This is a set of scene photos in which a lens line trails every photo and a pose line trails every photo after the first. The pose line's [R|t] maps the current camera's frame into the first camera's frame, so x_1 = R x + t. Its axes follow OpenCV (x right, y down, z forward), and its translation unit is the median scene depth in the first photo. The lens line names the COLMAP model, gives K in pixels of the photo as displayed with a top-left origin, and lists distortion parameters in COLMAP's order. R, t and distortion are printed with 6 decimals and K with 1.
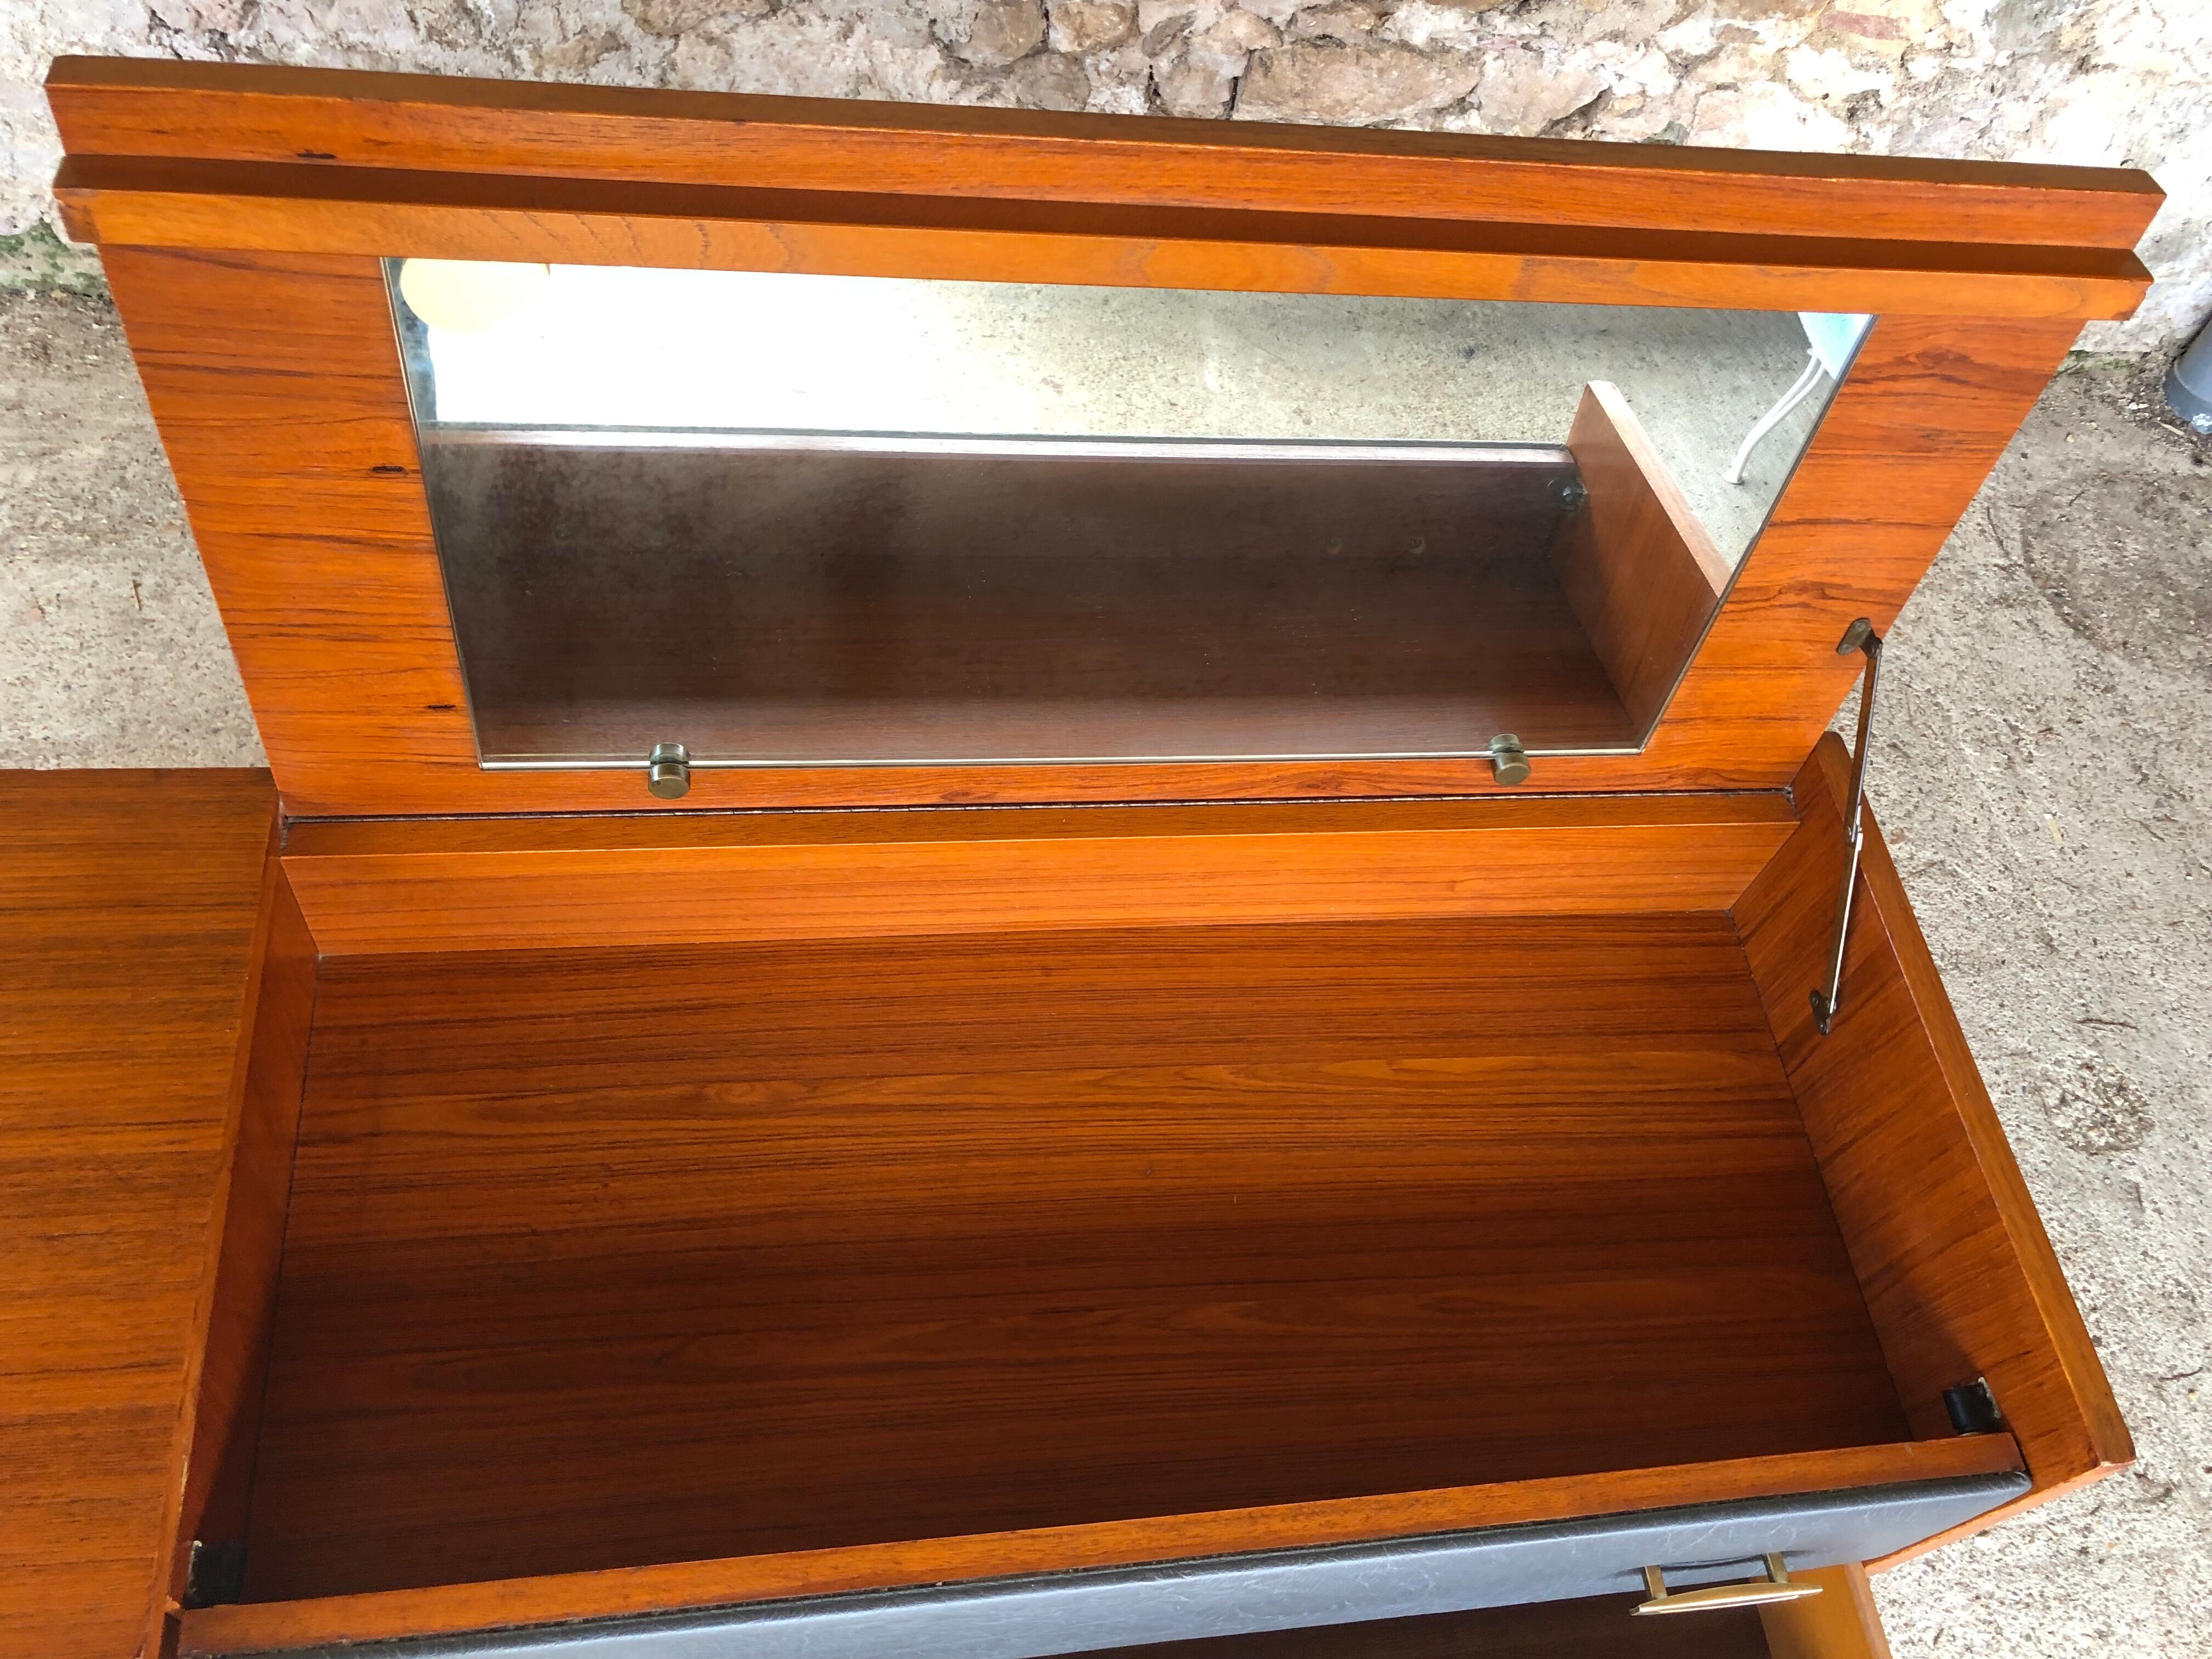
lens RADIAL K [[1838.8, 0, 1134.2], [0, 1838.8, 856.5], [0, 0, 1]] dist [0.003879, 0.011183]
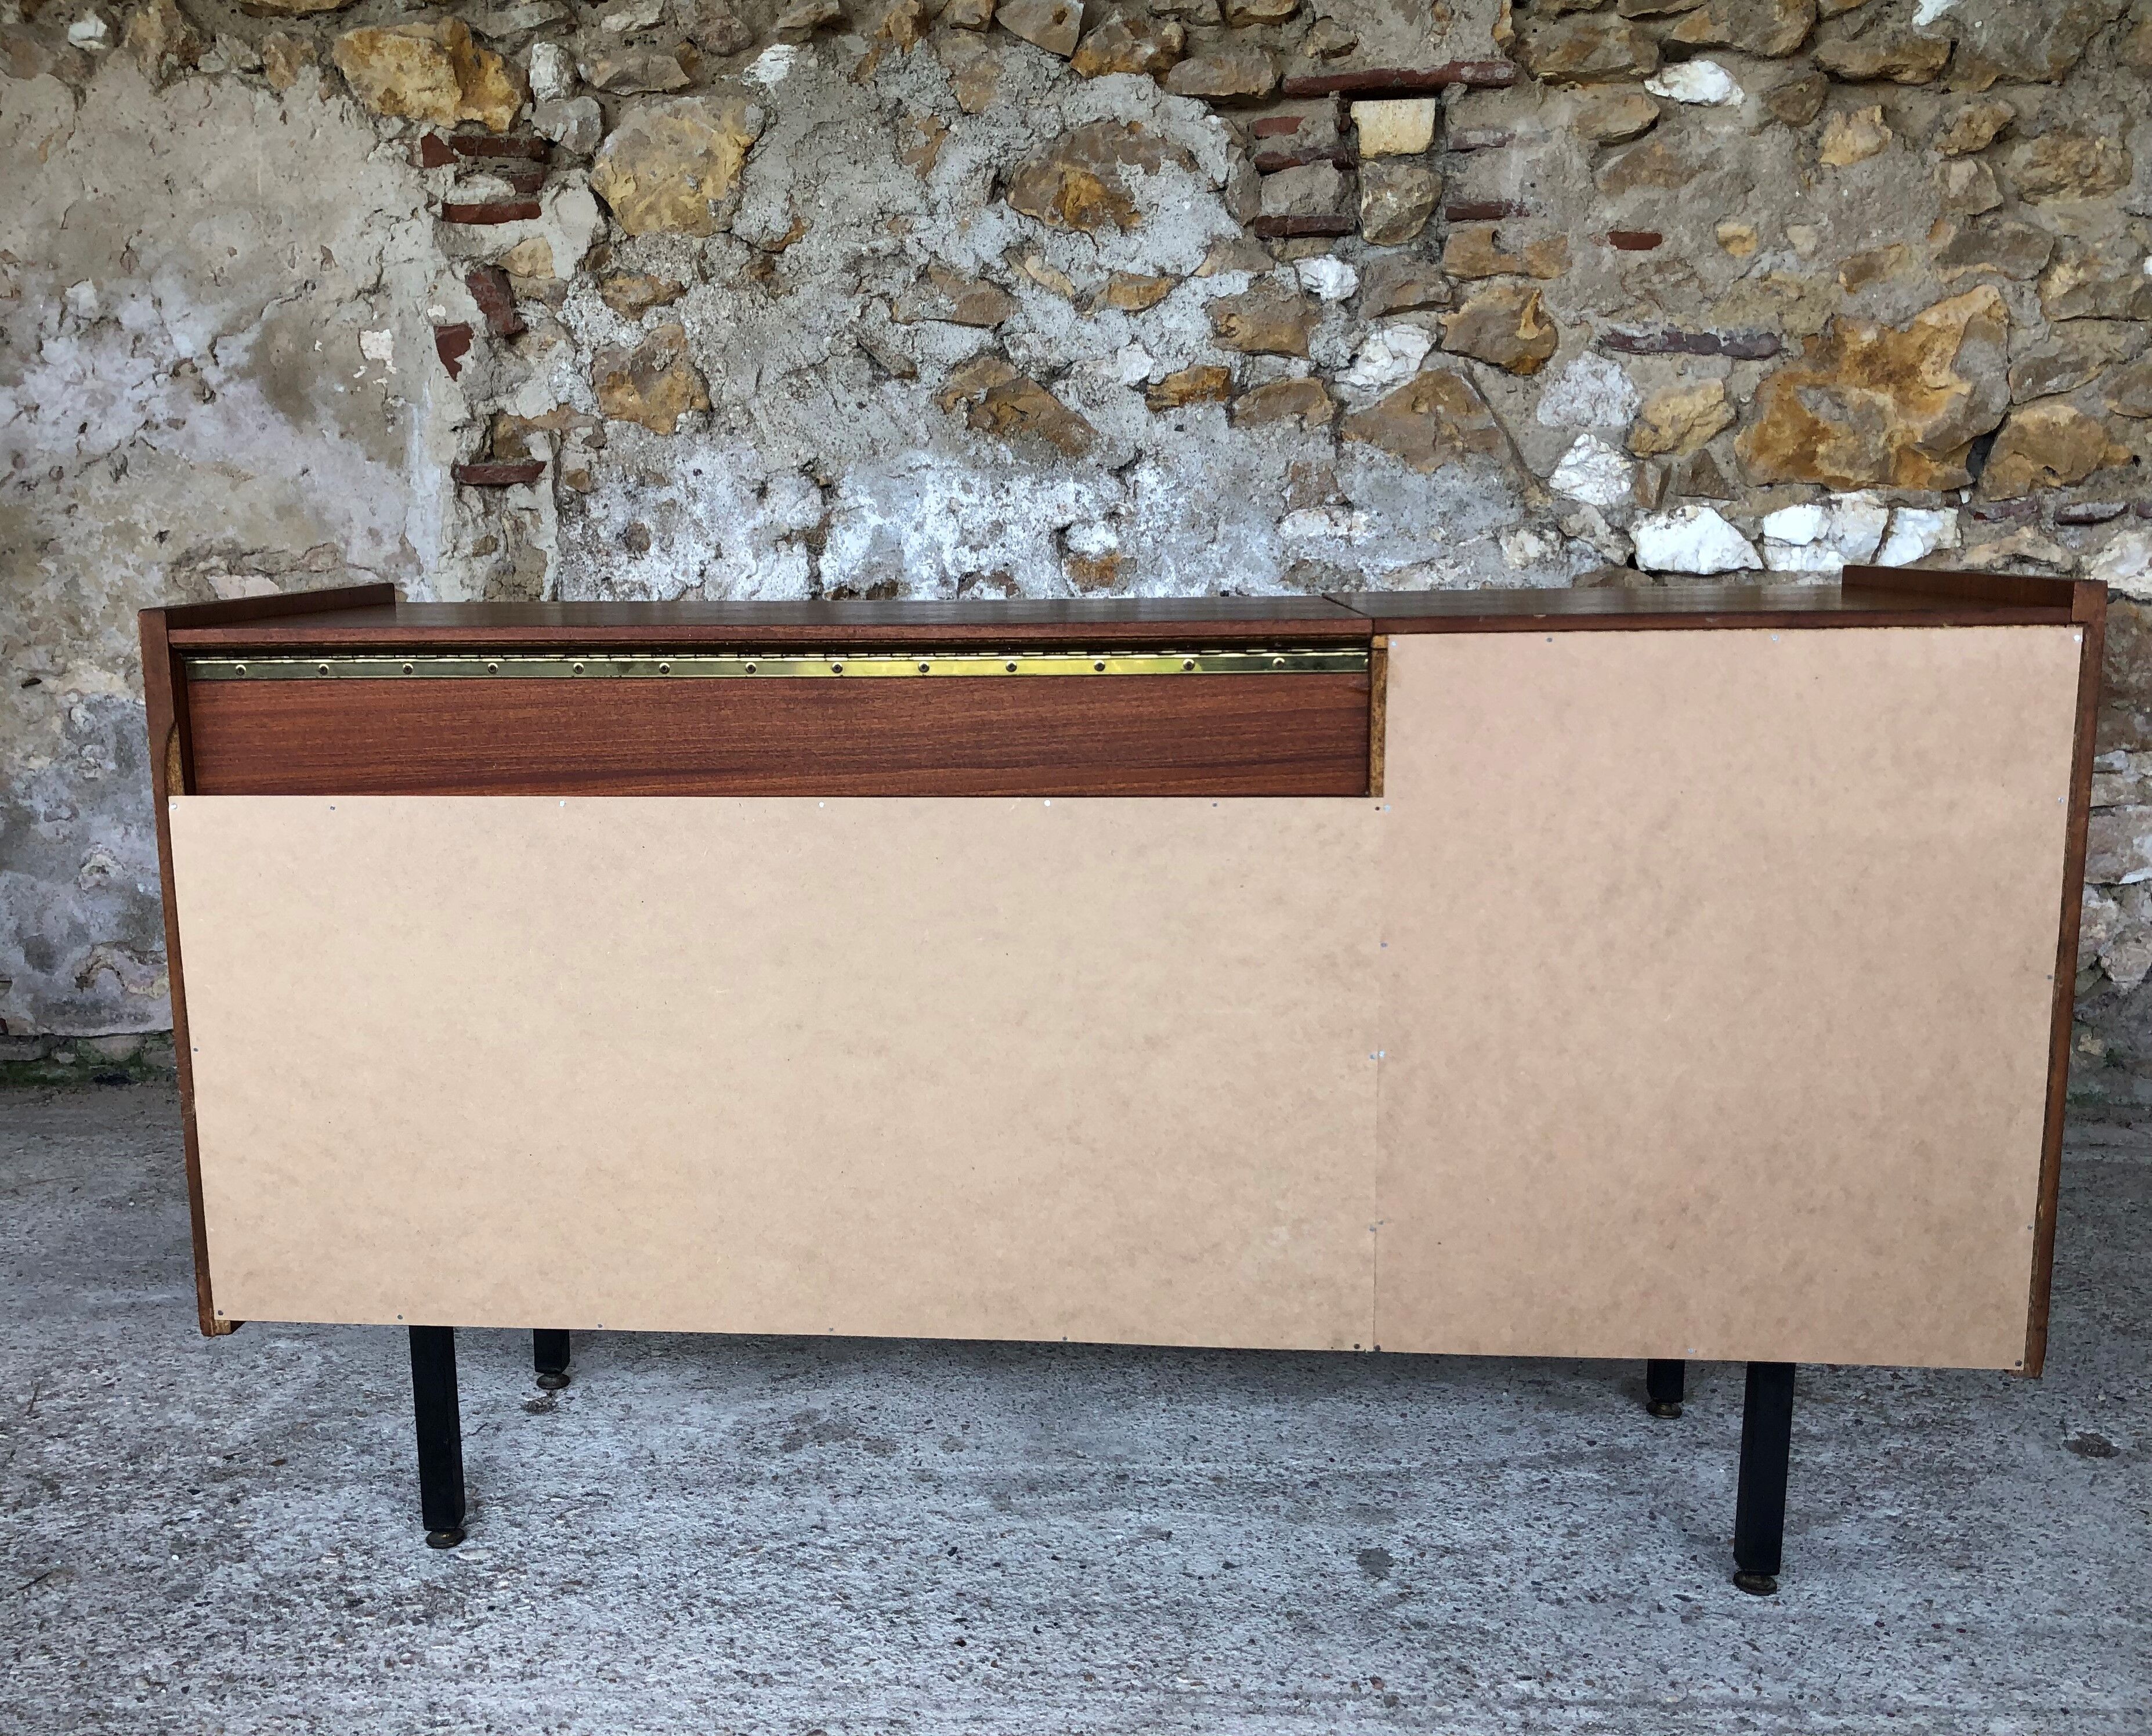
lens RADIAL K [[1939.4, 0, 976.7], [0, 1939.4, 831.0], [0, 0, 1]] dist [0.004561, 0.012149]
pose [[0.967323, -0.134303, -0.215055, -0.103683], [-0.069067, 0.676536, -0.733164, 0.554513], [0.243958, 0.724059, 0.645153, 0.055072]]
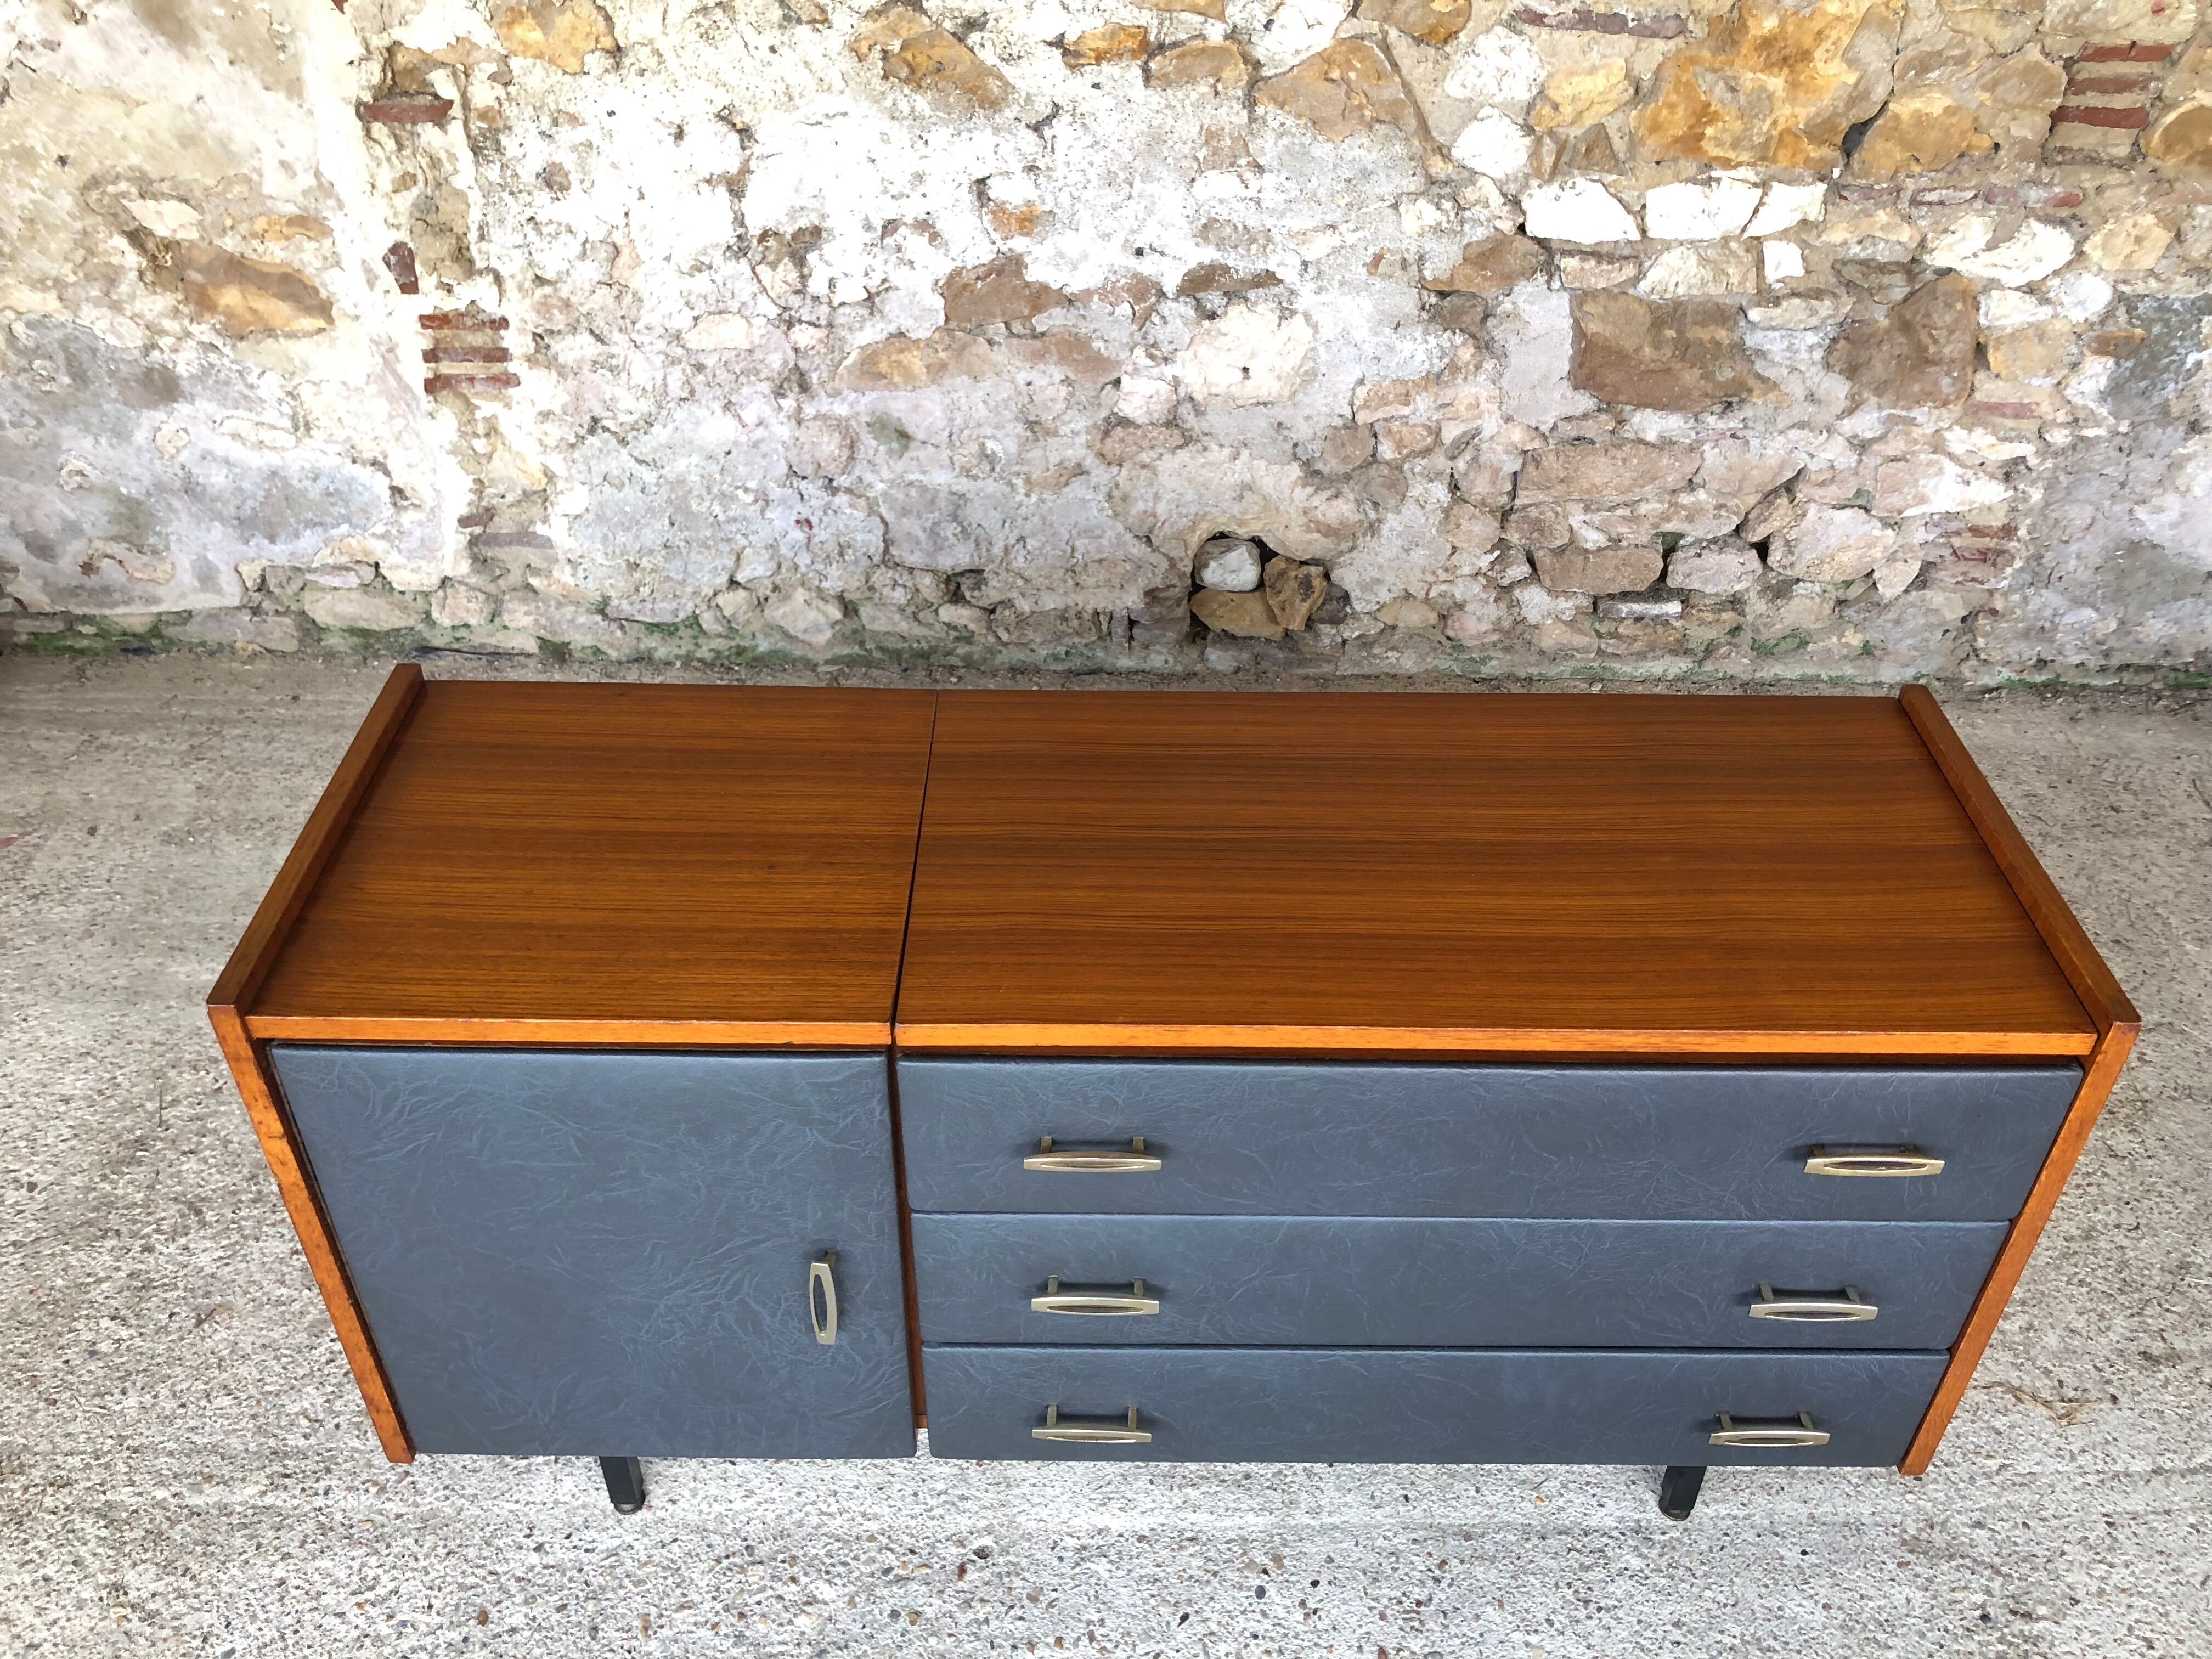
lens RADIAL K [[1838.8, 0, 1123.6], [0, 1838.8, 812.1], [0, 0, 1]] dist [0.003879, 0.011183]
pose [[0.982735, -0.036657, -0.181352, 0.007673], [-0.027166, 0.940965, -0.337412, 0.289768], [0.183014, 0.336513, 0.923723, -0.239276]]
